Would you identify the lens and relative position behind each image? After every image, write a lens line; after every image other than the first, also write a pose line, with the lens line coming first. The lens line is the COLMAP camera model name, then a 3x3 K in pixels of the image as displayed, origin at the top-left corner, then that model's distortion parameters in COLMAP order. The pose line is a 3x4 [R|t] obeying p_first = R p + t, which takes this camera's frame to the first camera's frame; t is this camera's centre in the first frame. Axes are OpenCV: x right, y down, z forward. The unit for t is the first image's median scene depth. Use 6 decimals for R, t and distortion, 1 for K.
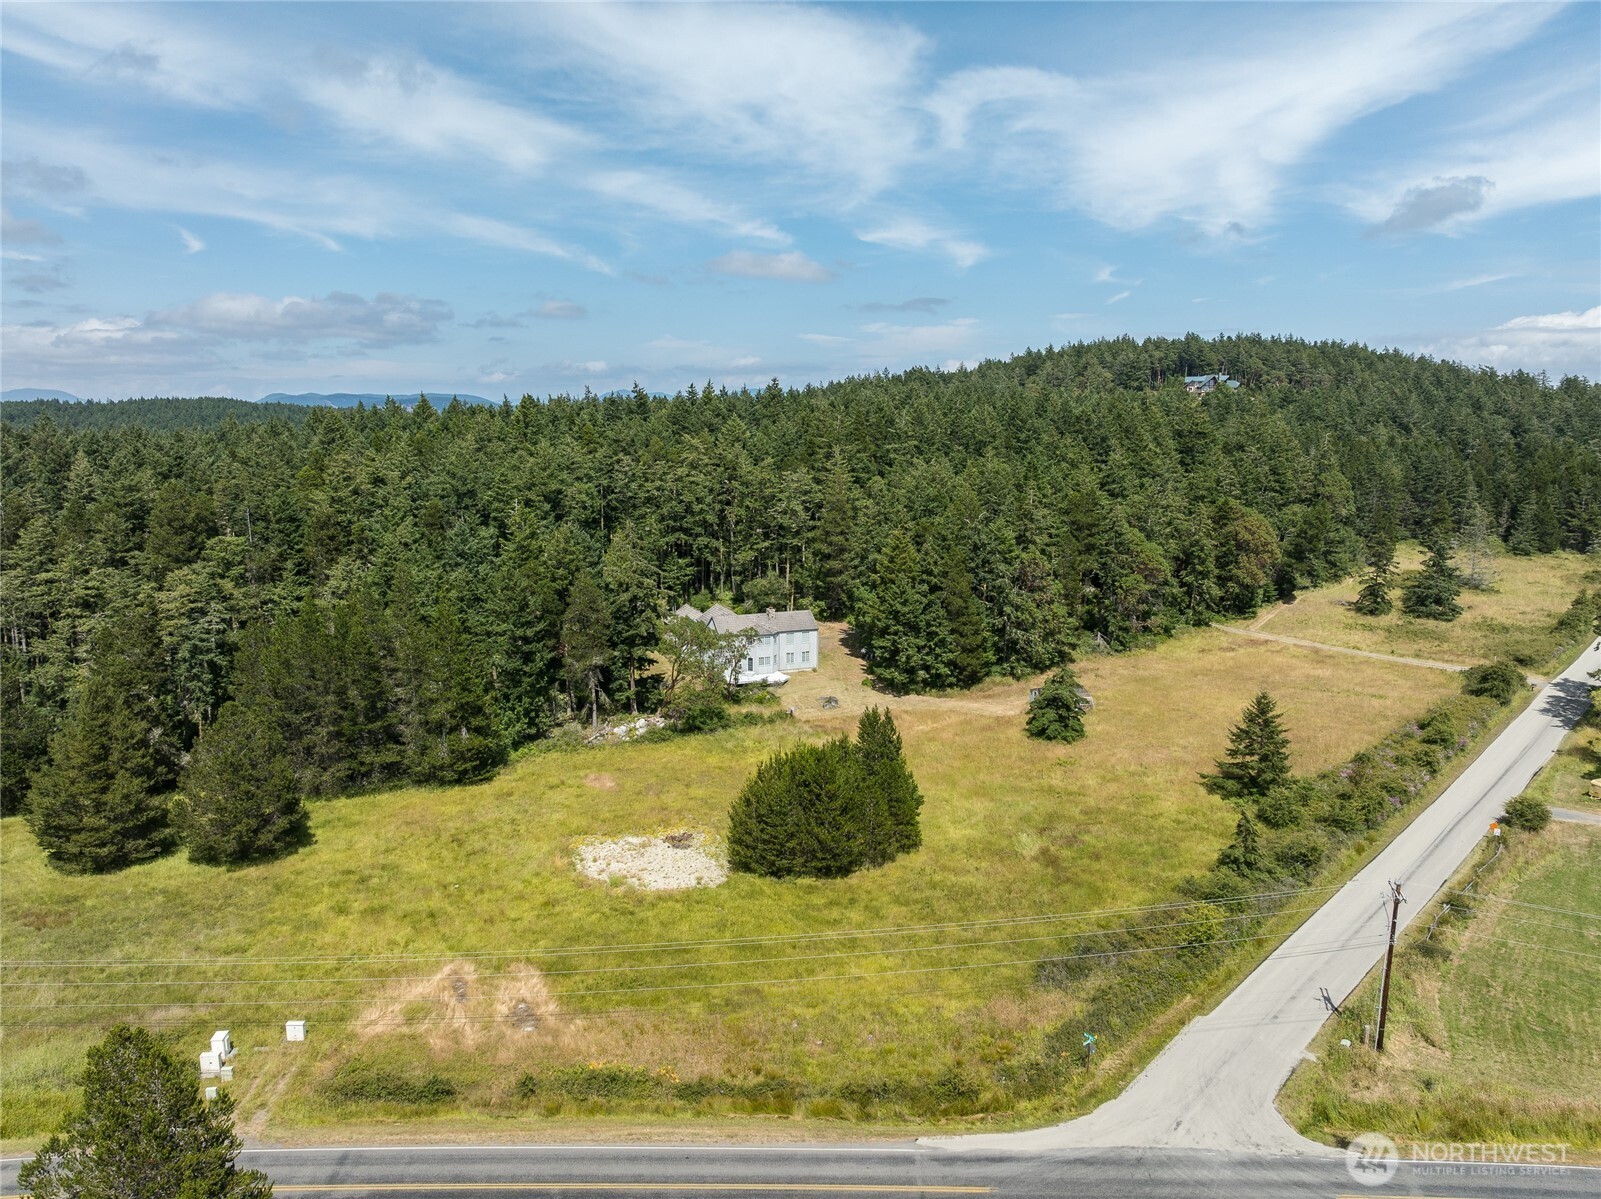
lens RADIAL K [[1126.4, 0, 800.3], [0, 1126.4, 598.5], [0, 0, 1]] dist [-0.045803, -0.002170]
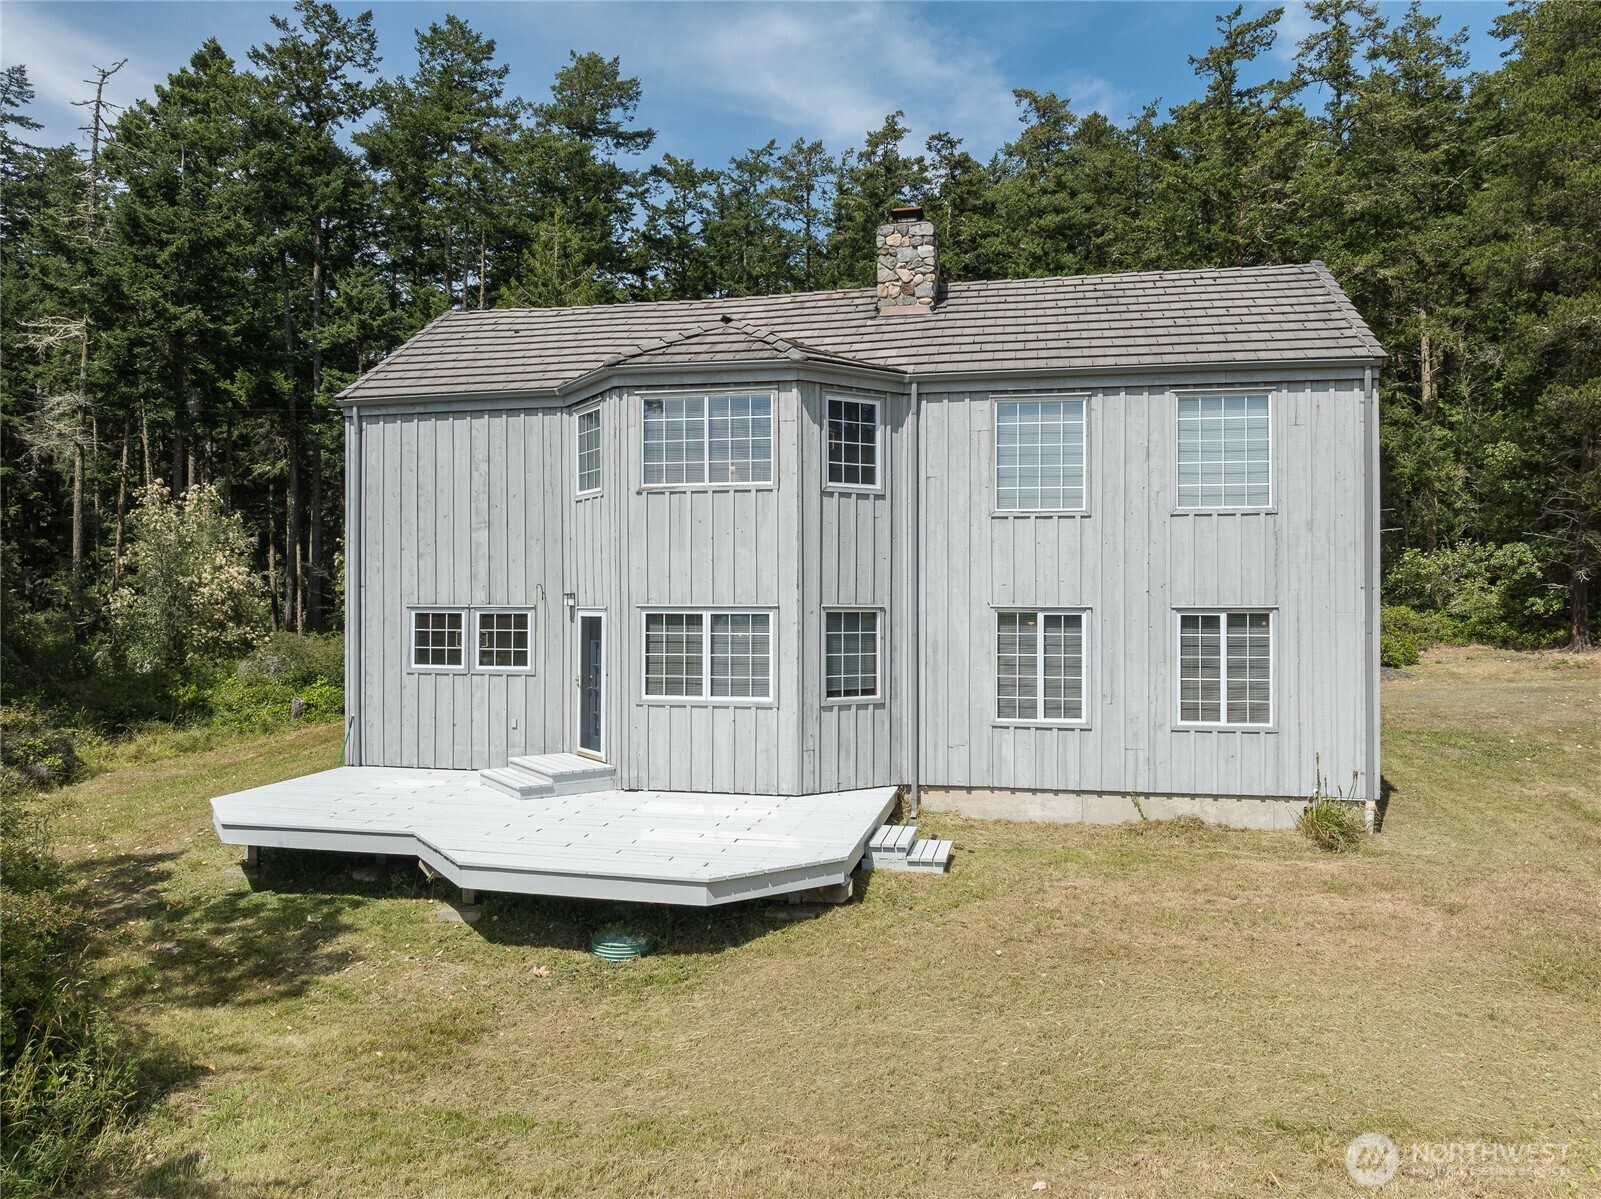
lens RADIAL K [[1126.4, 0, 802.2], [0, 1126.4, 597.3], [0, 0, 1]] dist [-0.045803, -0.002170]
pose [[0.829941, -0.007853, -0.557797, 0.028880], [-0.091599, 0.984411, -0.150148, 0.067047], [0.550280, 0.175707, 0.816283, 0.966956]]
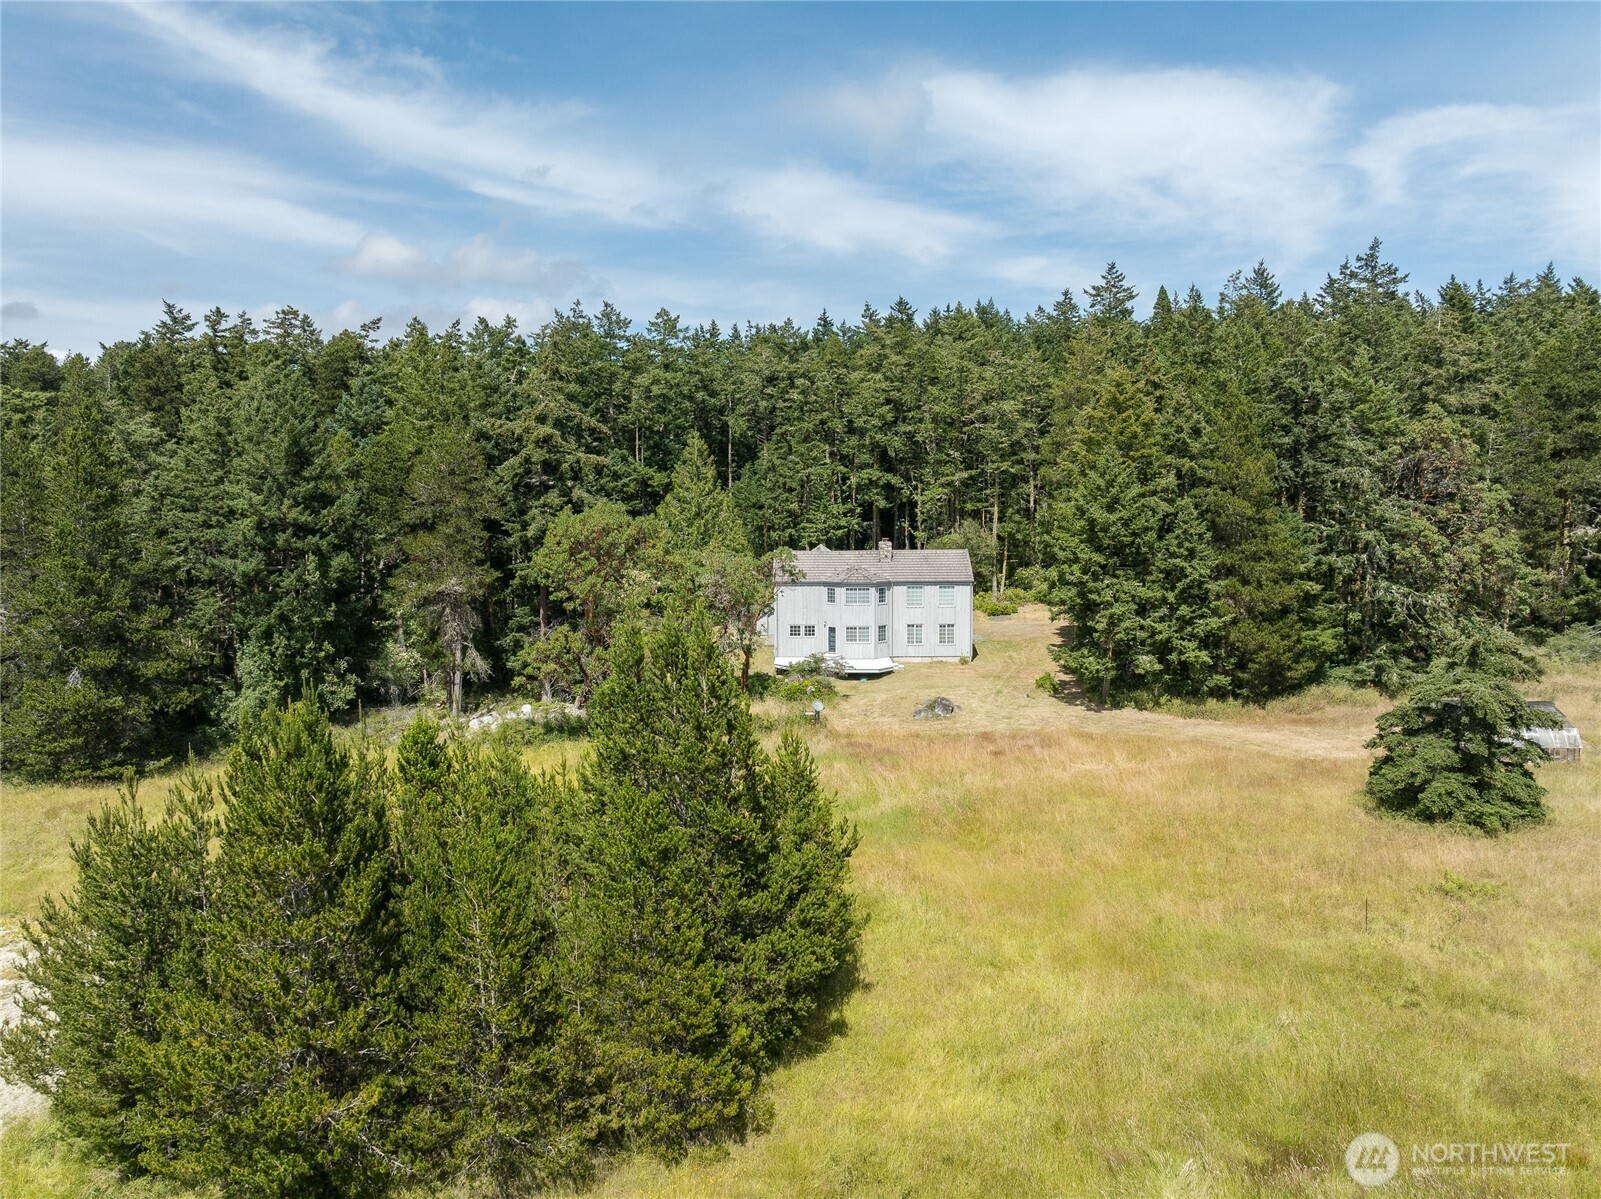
lens RADIAL K [[1126.4, 0, 799.3], [0, 1126.4, 601.4], [0, 0, 1]] dist [-0.045803, -0.002170]
pose [[0.926270, 0.025741, -0.375981, 0.146424], [-0.053913, 0.996454, -0.064600, 0.078945], [0.372985, 0.080107, 0.924373, 0.524915]]
